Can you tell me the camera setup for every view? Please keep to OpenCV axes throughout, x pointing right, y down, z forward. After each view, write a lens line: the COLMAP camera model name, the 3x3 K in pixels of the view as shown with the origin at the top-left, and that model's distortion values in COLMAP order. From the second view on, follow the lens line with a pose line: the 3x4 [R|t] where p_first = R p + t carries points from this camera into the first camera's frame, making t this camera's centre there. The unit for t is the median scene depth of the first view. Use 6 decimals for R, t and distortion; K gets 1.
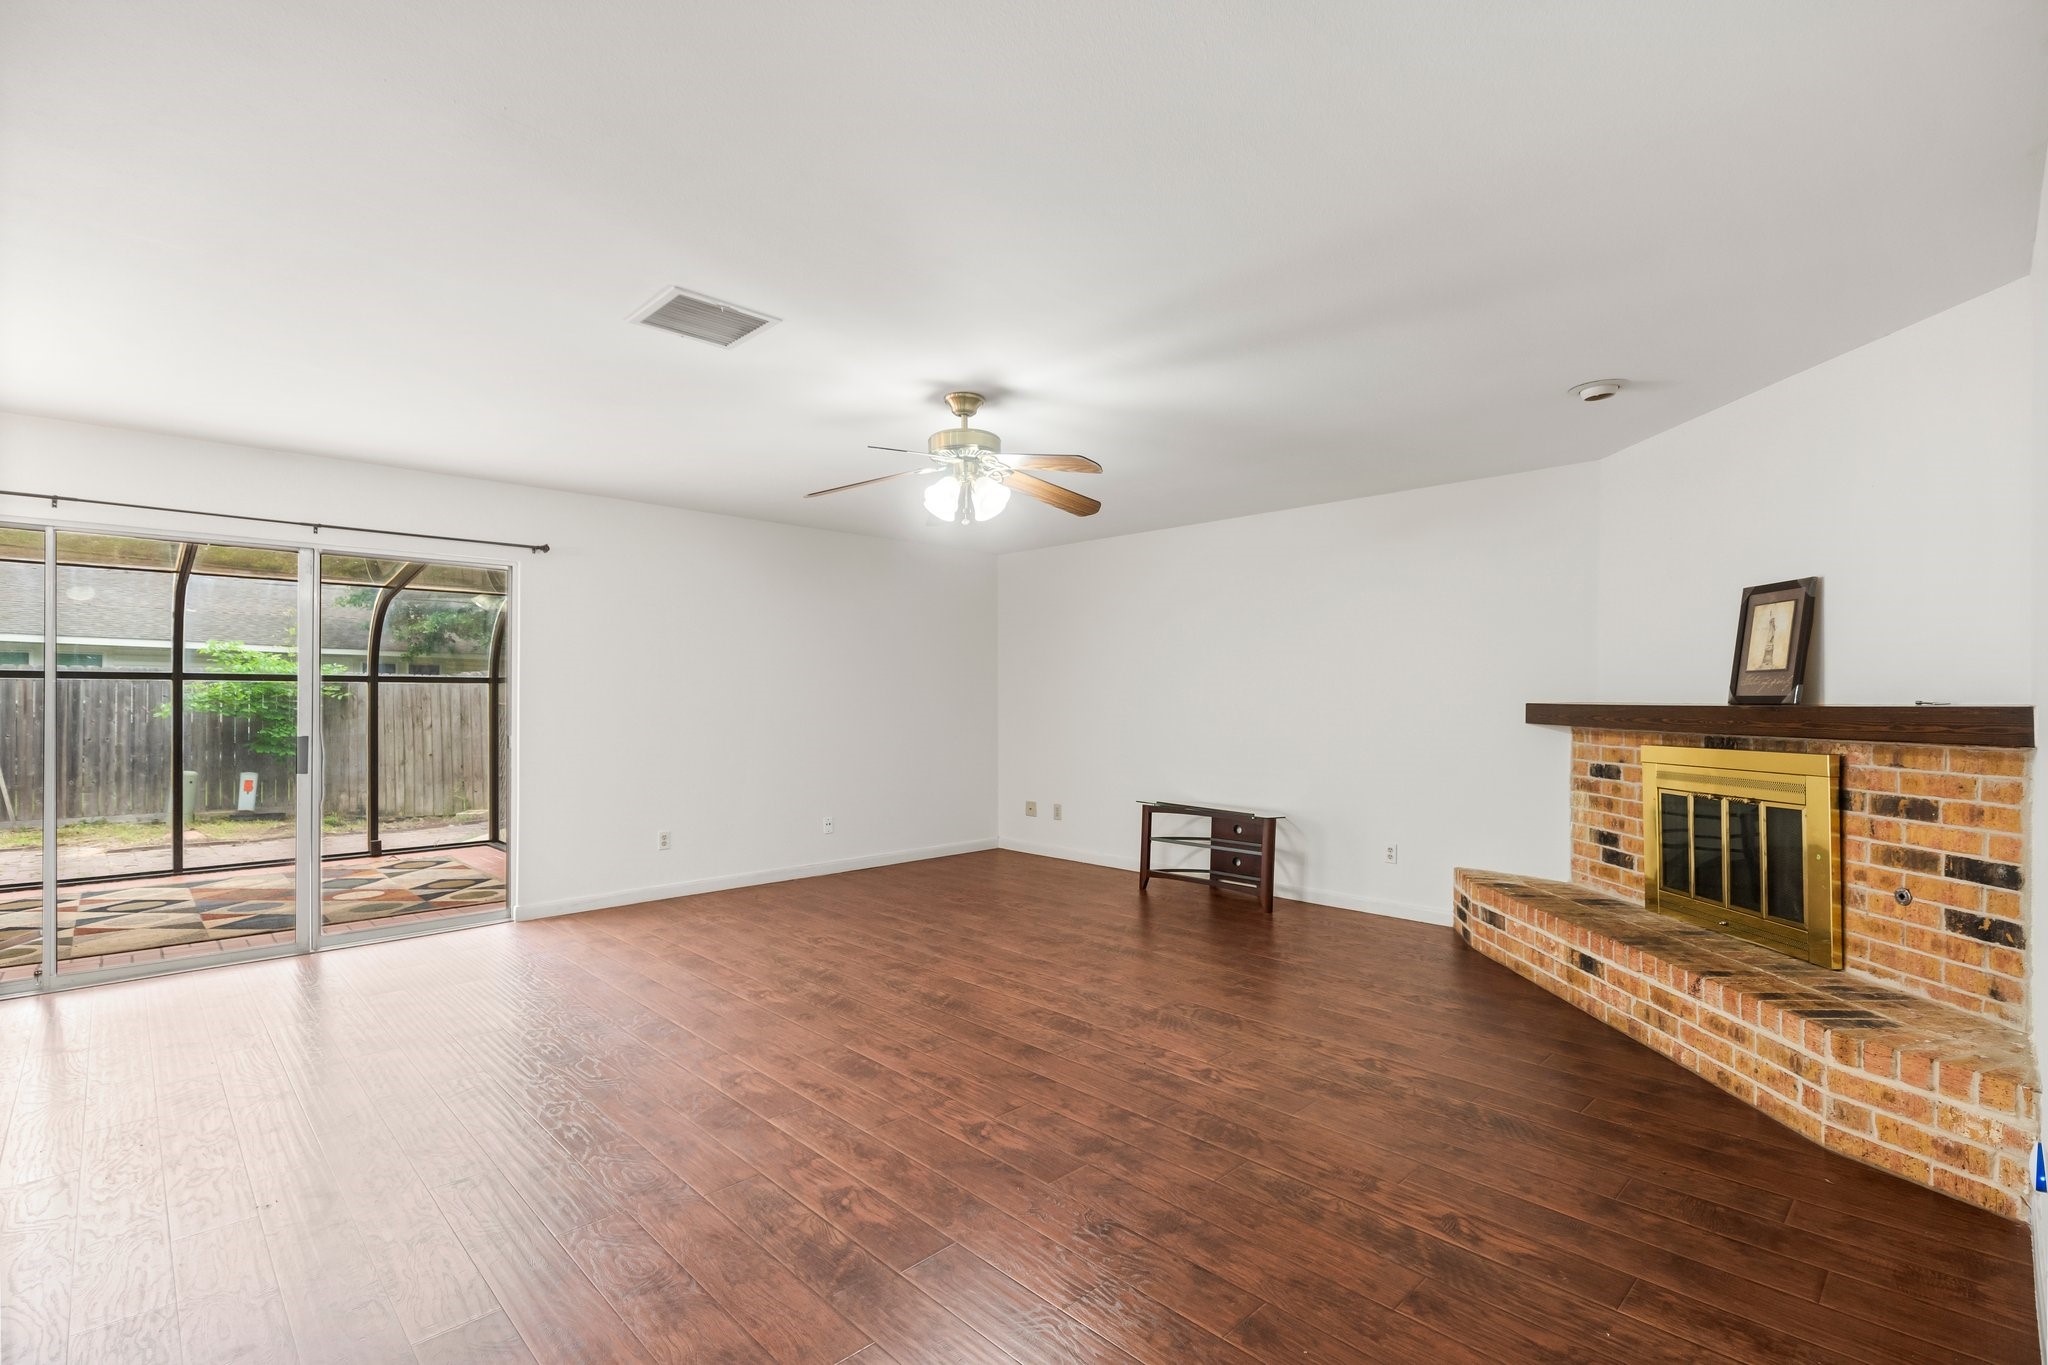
lens RADIAL K [[947.8, 0, 1022.1], [0, 947.8, 712.0], [0, 0, 1]] dist [0.017981, -0.012594]
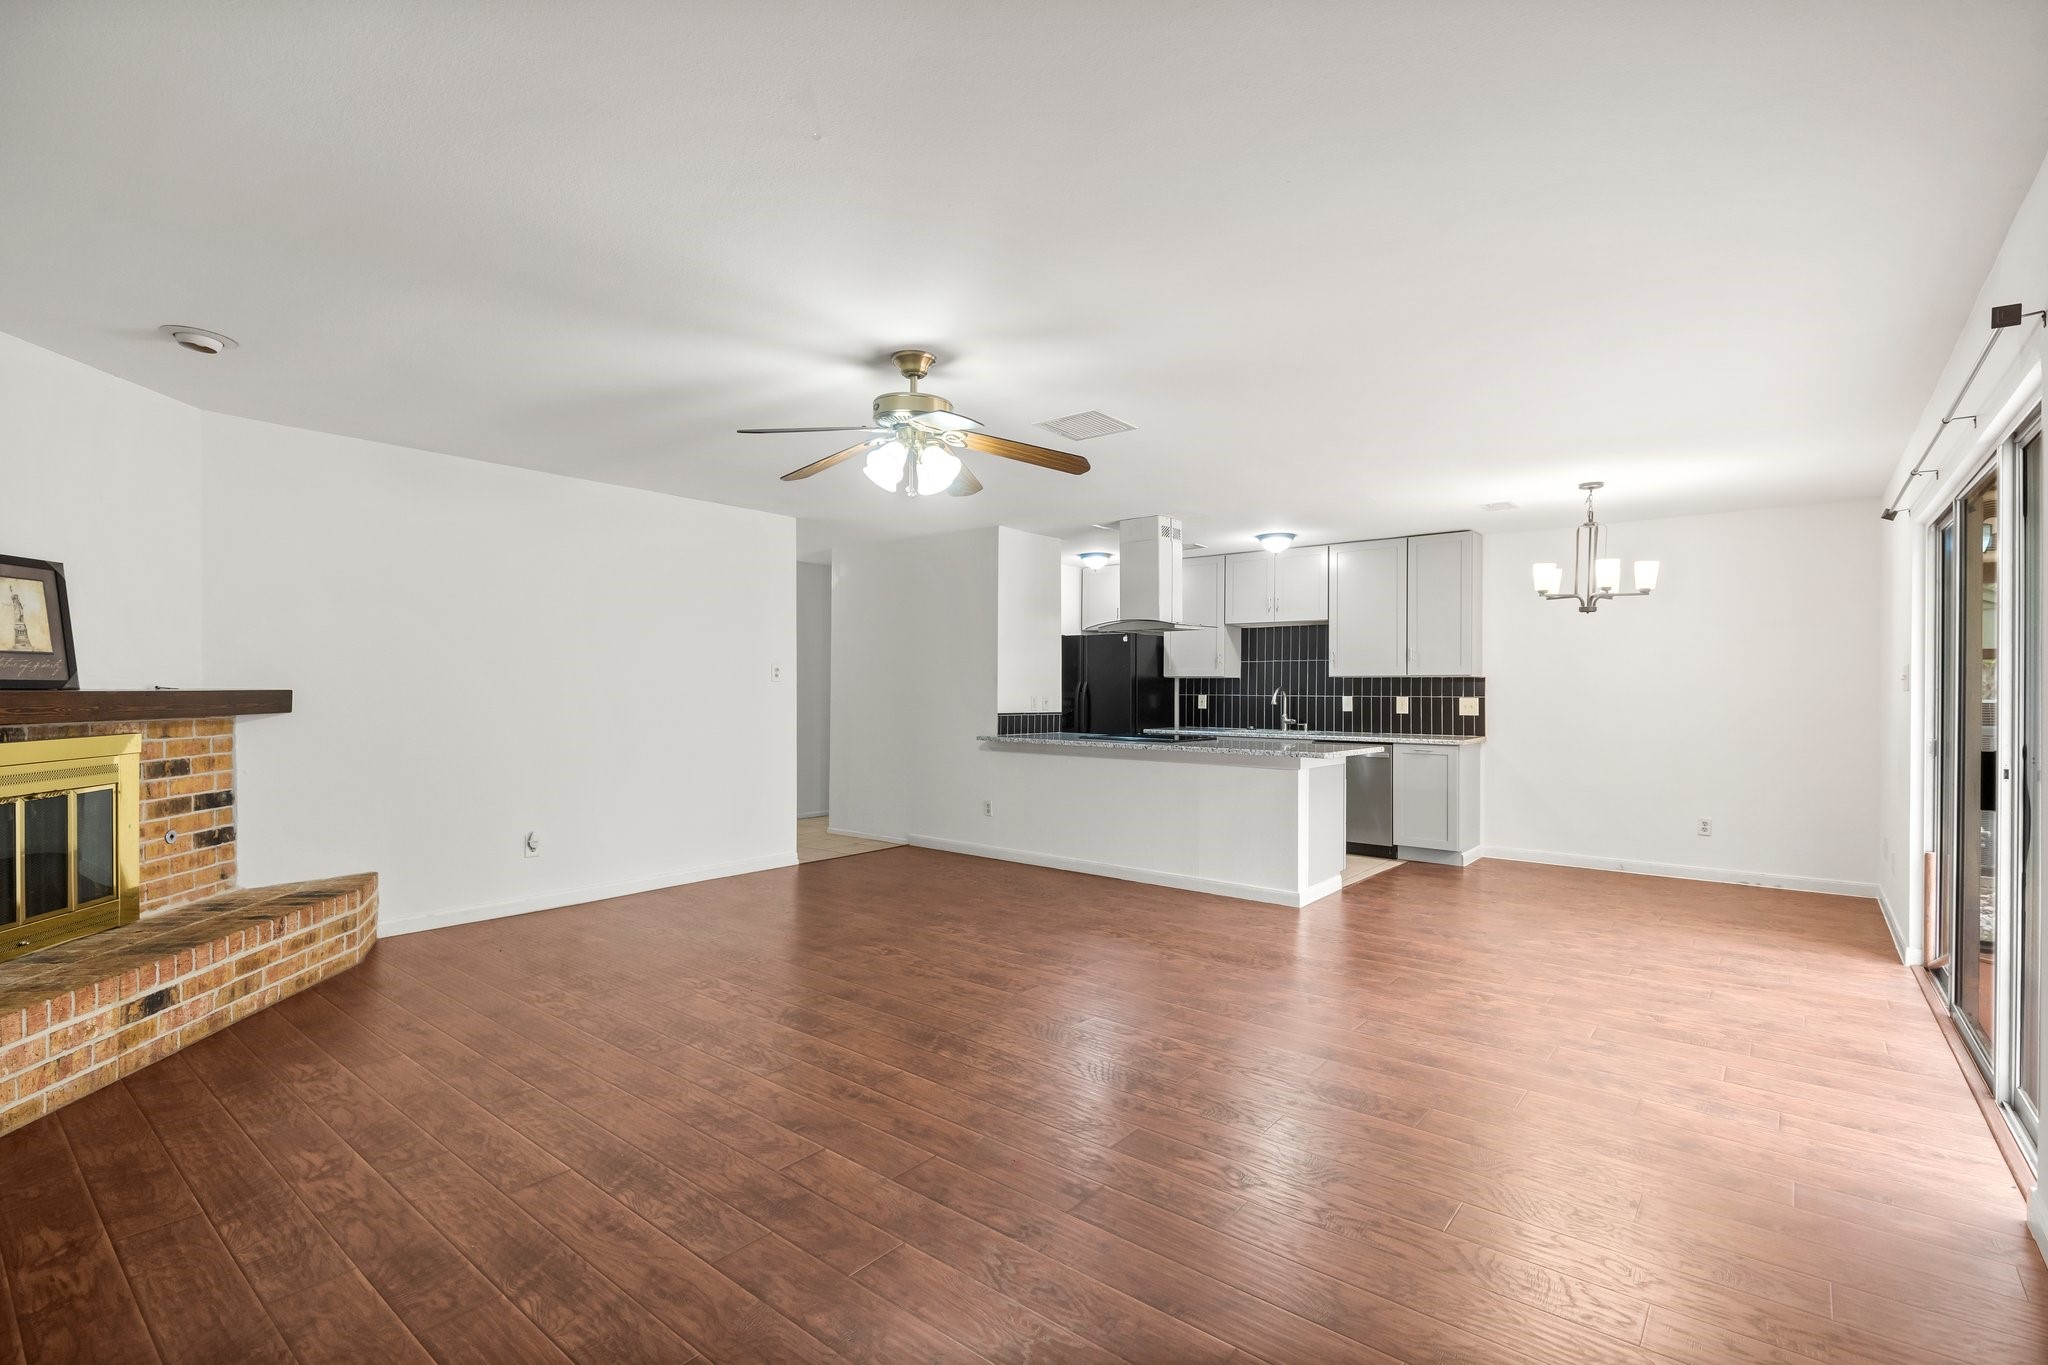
lens RADIAL K [[947.8, 0, 1020.3], [0, 947.8, 680.2], [0, 0, 1]] dist [0.017981, -0.012594]
pose [[-0.993456, -0.003190, -0.114173, -0.055559], [-0.003513, 0.999990, 0.002632, -0.020047], [0.114163, 0.003016, -0.993457, 1.790803]]
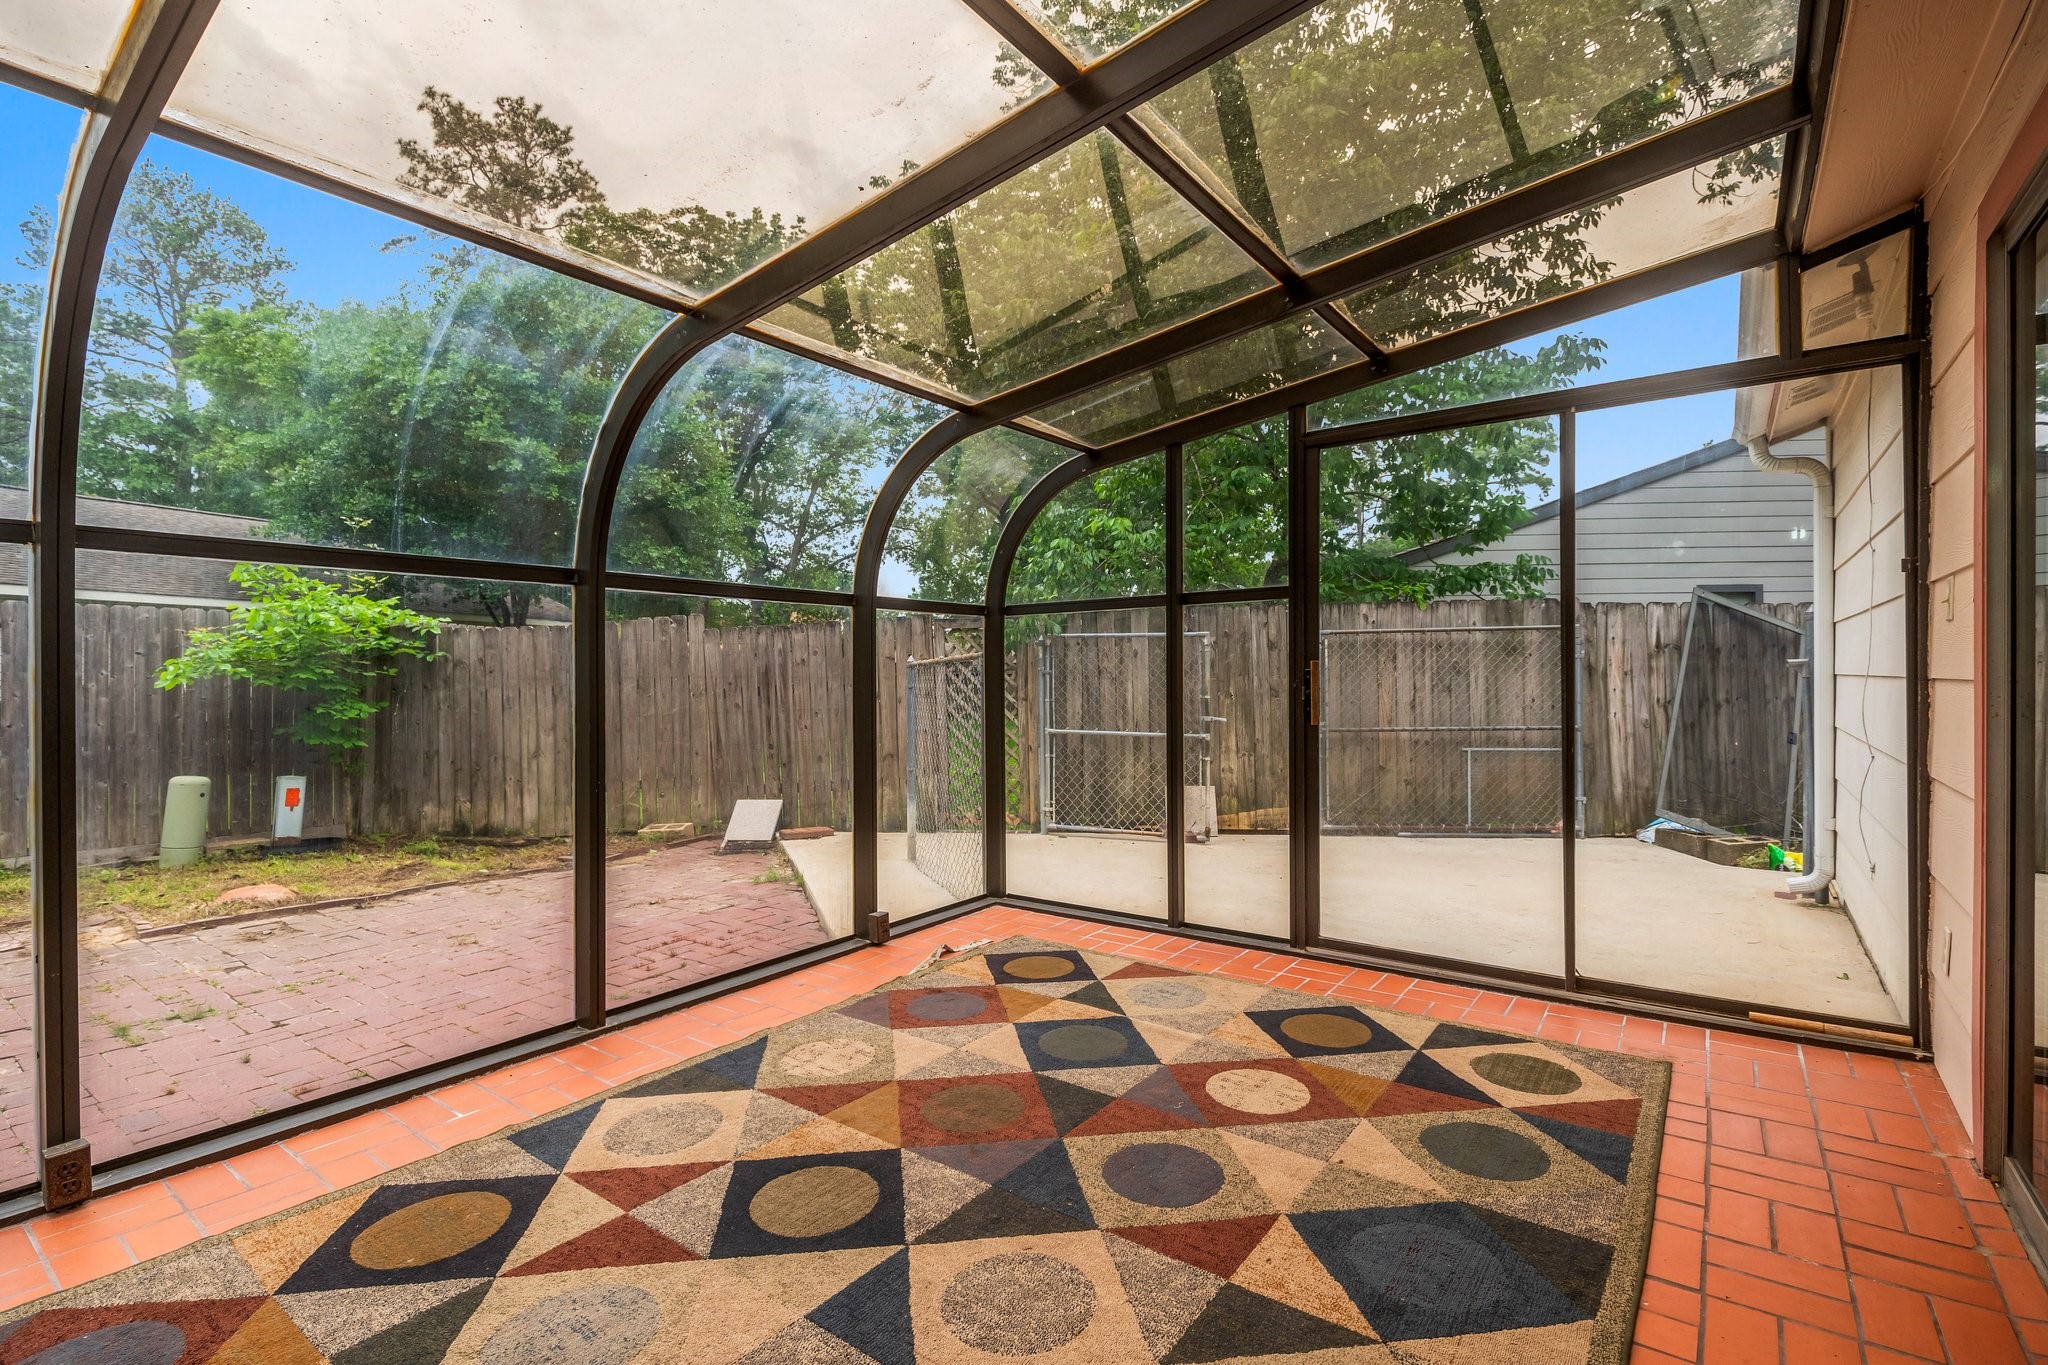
lens RADIAL K [[947.8, 0, 998.8], [0, 947.8, 687.8], [0, 0, 1]] dist [0.017981, -0.012594]
pose [[0.987040, -0.009238, 0.160205, -1.278949], [0.008163, 0.999940, 0.007369, 0.012201], [-0.160264, -0.005966, 0.987056, 0.867065]]
